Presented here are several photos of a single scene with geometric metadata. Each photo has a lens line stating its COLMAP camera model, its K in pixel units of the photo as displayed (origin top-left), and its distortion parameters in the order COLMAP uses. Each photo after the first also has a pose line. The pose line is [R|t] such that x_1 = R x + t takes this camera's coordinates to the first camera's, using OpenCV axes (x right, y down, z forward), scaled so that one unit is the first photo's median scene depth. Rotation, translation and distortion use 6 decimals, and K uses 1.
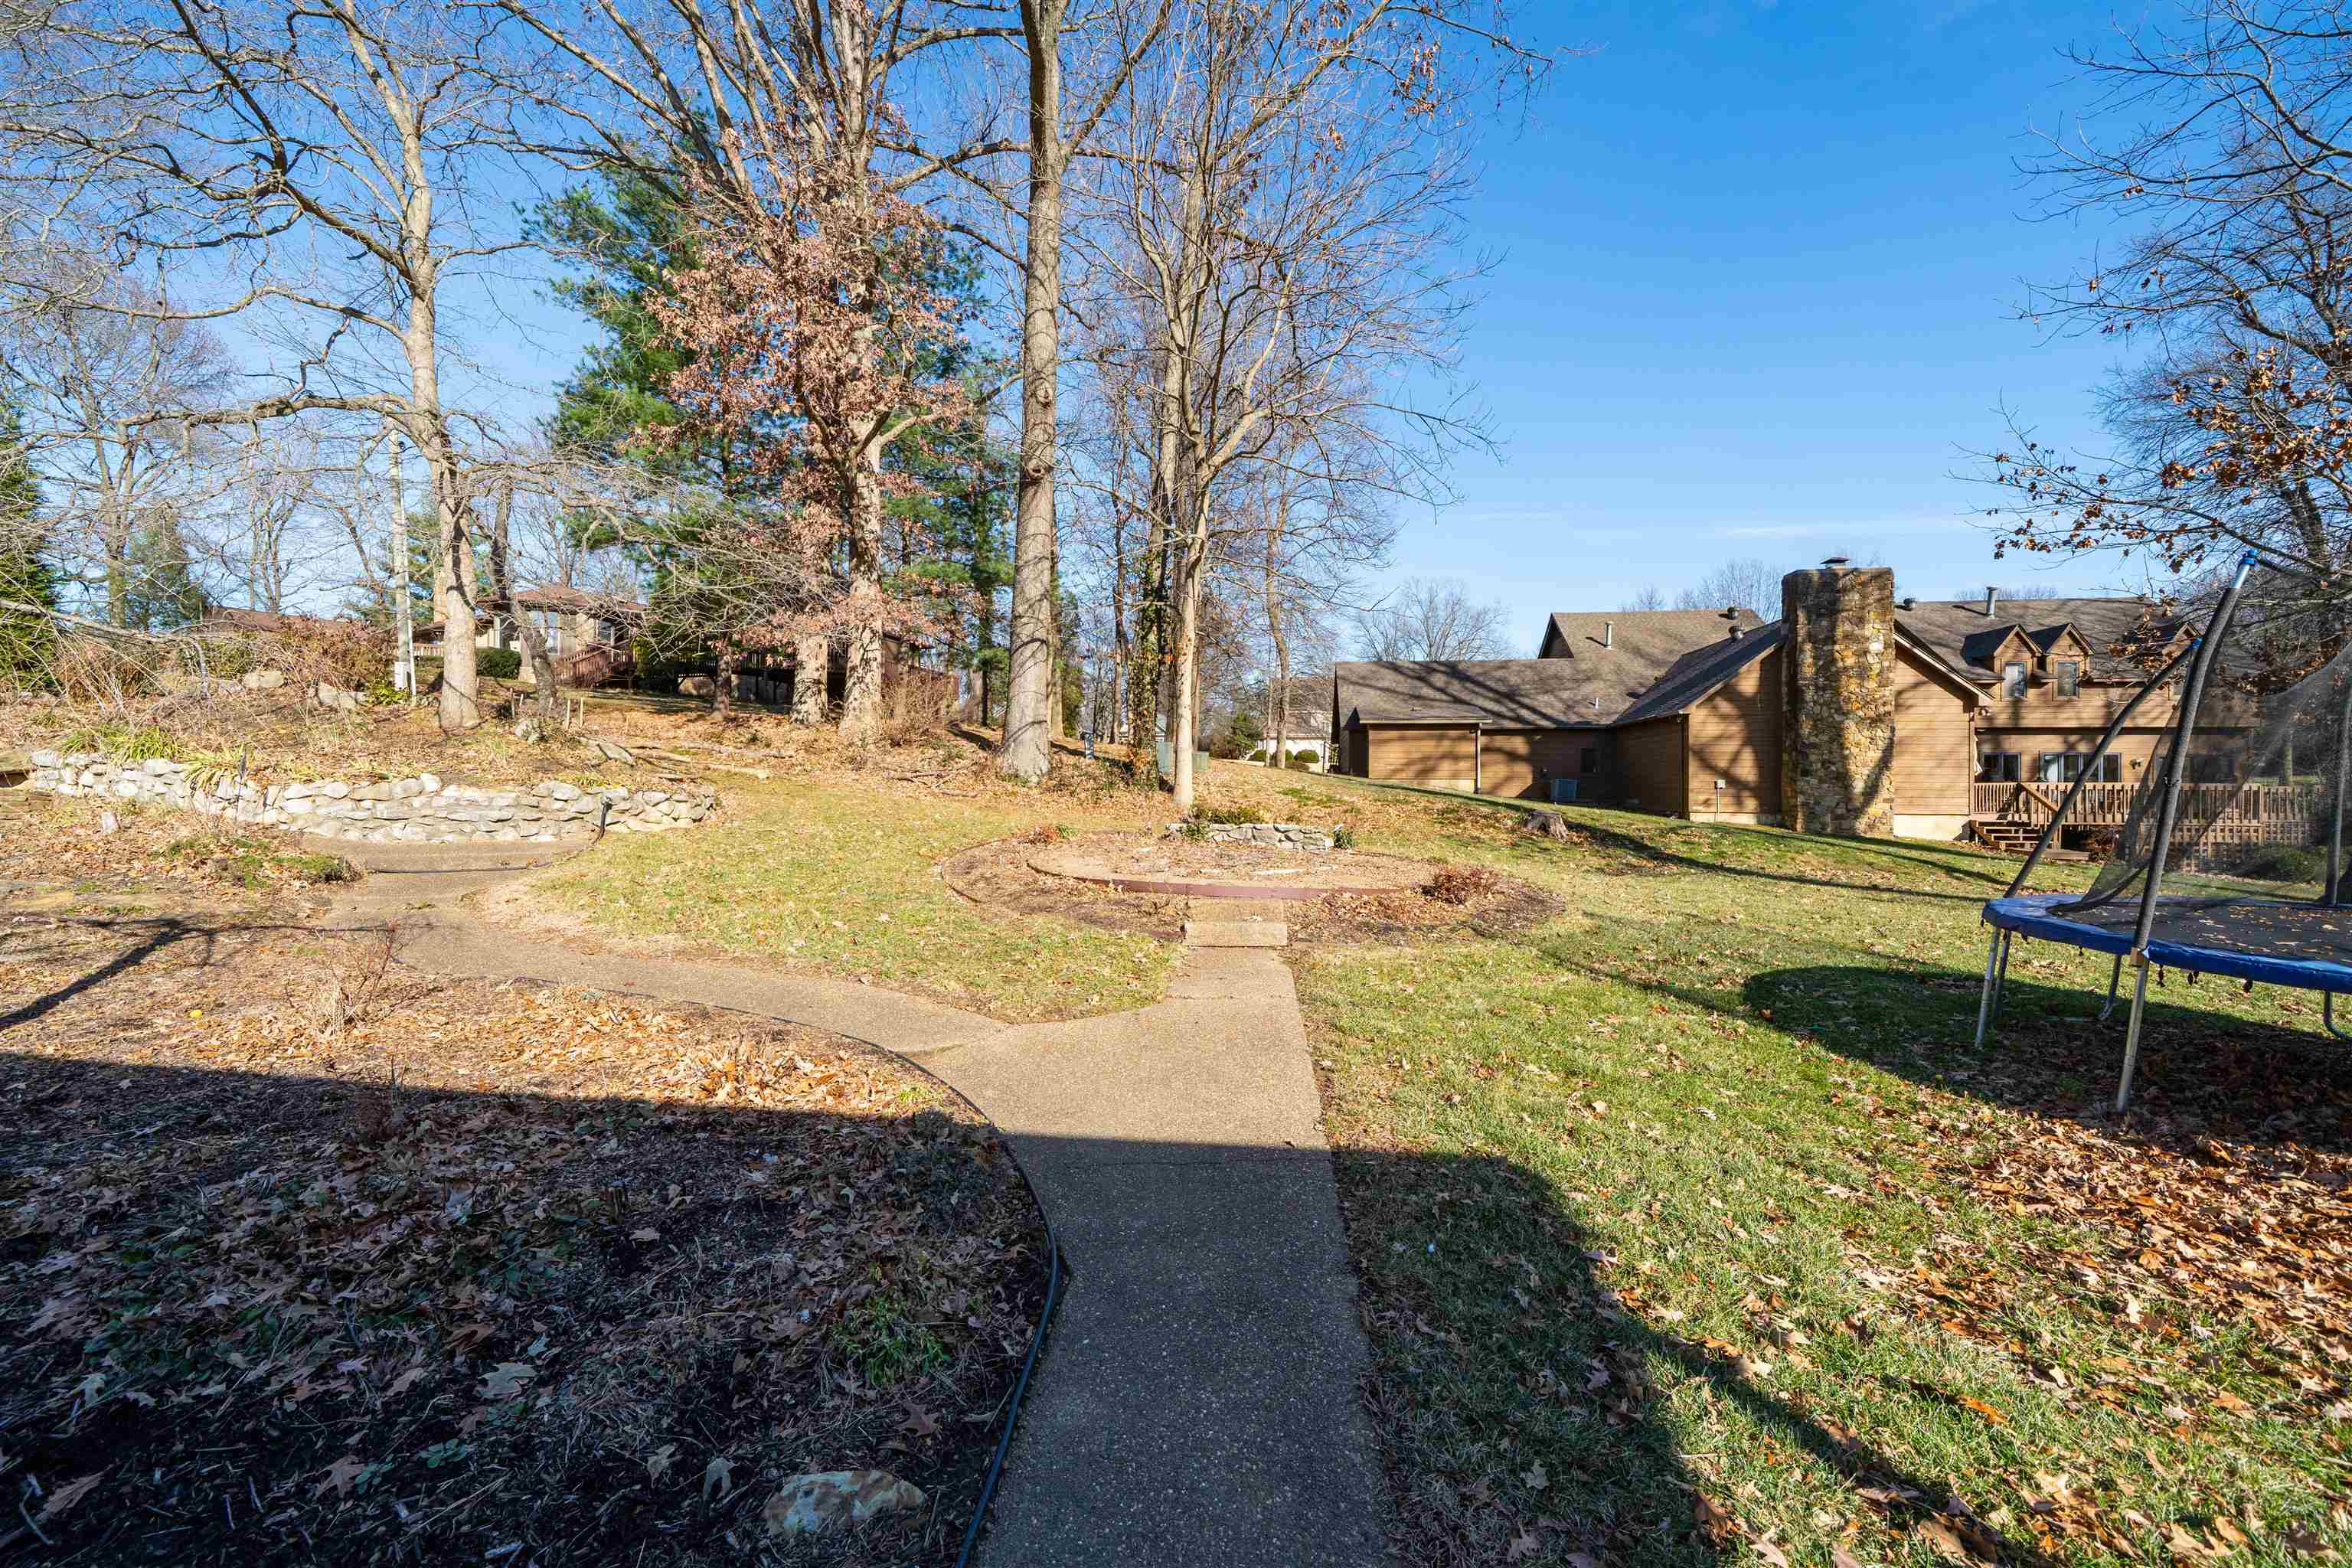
lens RADIAL K [[903.1, 0, 1178.4], [0, 903.1, 787.3], [0, 0, 1]] dist [0.001077, -0.000931]
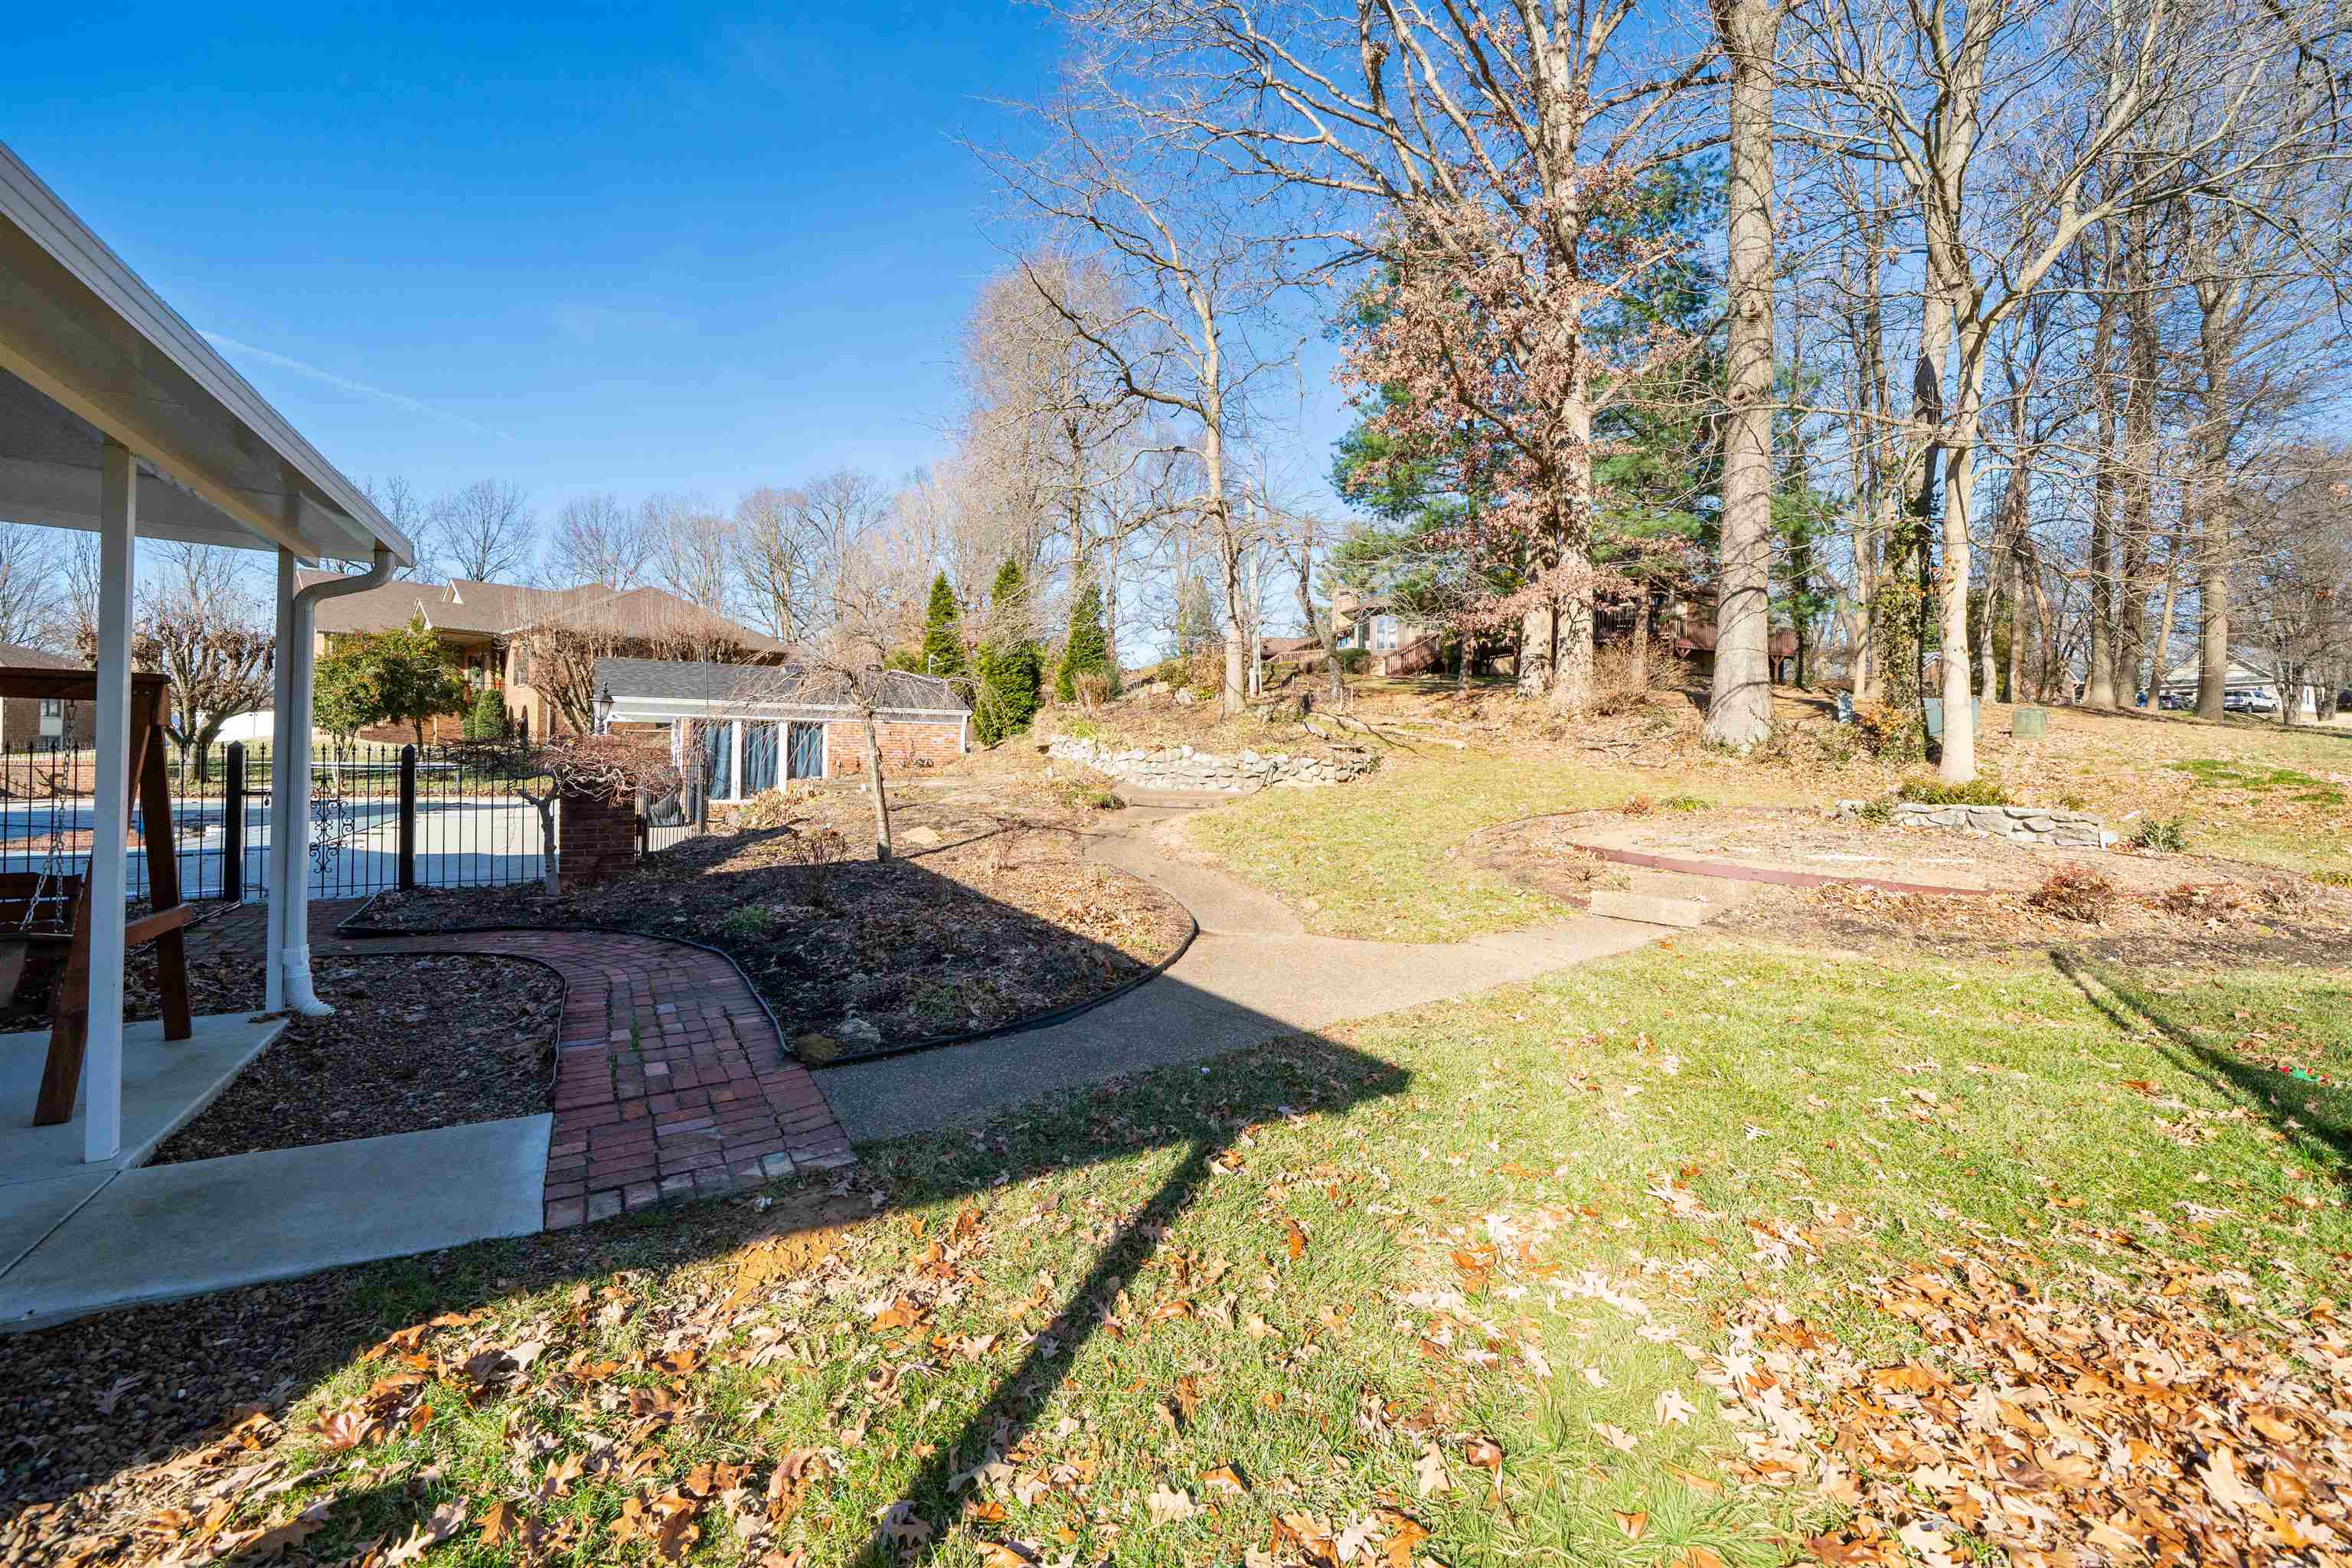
lens RADIAL K [[903.1, 0, 1161.6], [0, 903.1, 760.8], [0, 0, 1]] dist [0.001077, -0.000931]
pose [[0.611093, 0.005546, -0.791539, 0.184639], [-0.005203, 0.999982, 0.002990, 0.003600], [0.791542, 0.002291, 0.611111, 0.014933]]
